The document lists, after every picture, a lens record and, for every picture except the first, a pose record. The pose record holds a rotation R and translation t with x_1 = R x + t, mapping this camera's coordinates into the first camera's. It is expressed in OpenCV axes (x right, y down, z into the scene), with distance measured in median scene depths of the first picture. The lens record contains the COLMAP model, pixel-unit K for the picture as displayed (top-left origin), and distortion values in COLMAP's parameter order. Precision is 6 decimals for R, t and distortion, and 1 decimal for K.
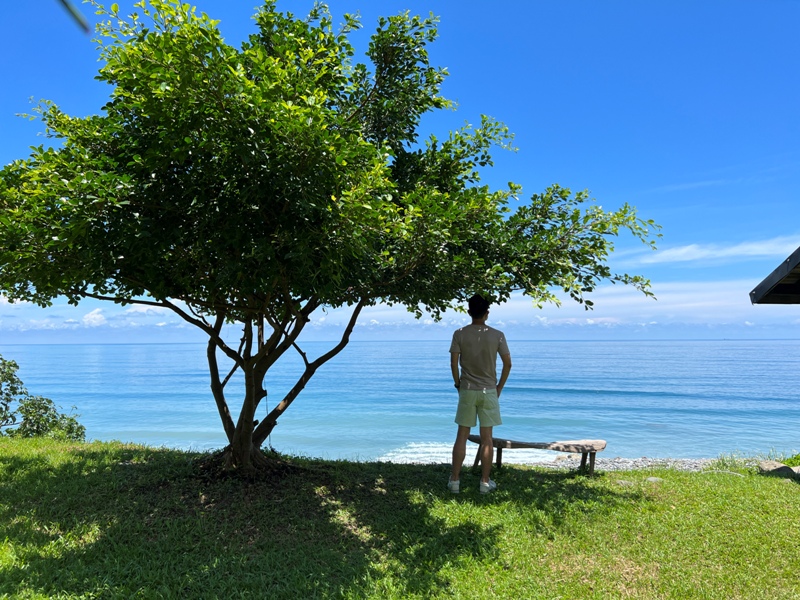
lens RADIAL K [[595.2, 0, 429.8], [0, 595.2, 298.9], [0, 0, 1]] dist [0.009918, 0.000213]
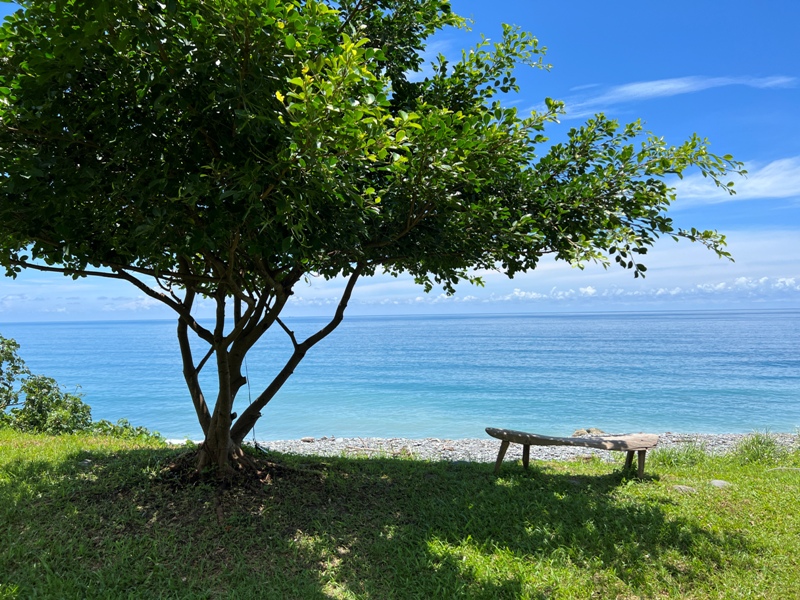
lens RADIAL K [[600.1, 0, 410.3], [0, 600.1, 302.2], [0, 0, 1]] dist [0.027096, 0.000570]
pose [[0.998264, -0.010695, -0.057915, 0.006673], [0.013574, 0.998679, 0.049548, 0.009619], [0.057309, -0.050249, 0.997091, 0.177773]]
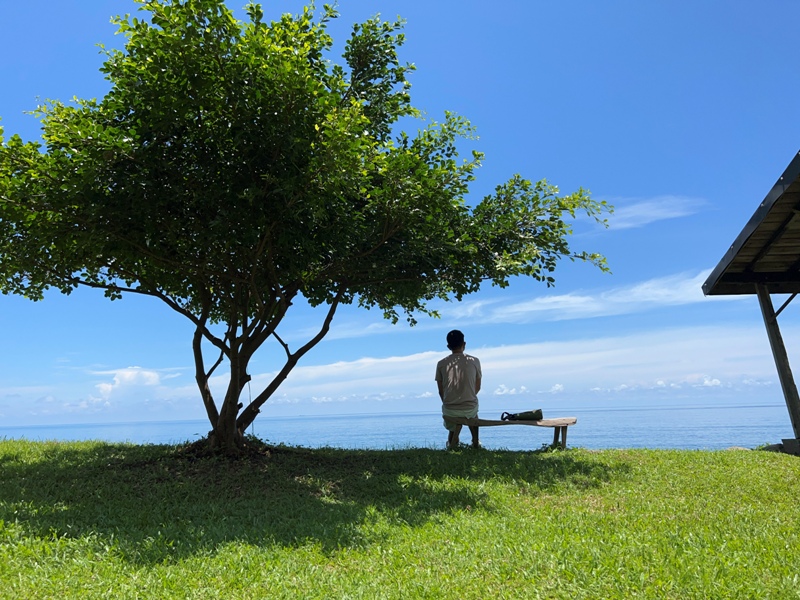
lens RADIAL K [[595.2, 0, 429.8], [0, 595.2, 298.9], [0, 0, 1]] dist [0.009918, 0.000213]
pose [[0.998774, -0.026673, 0.041698, -0.000483], [0.031460, 0.992430, -0.118717, 0.156962], [-0.038216, 0.119883, 0.992052, -0.064173]]
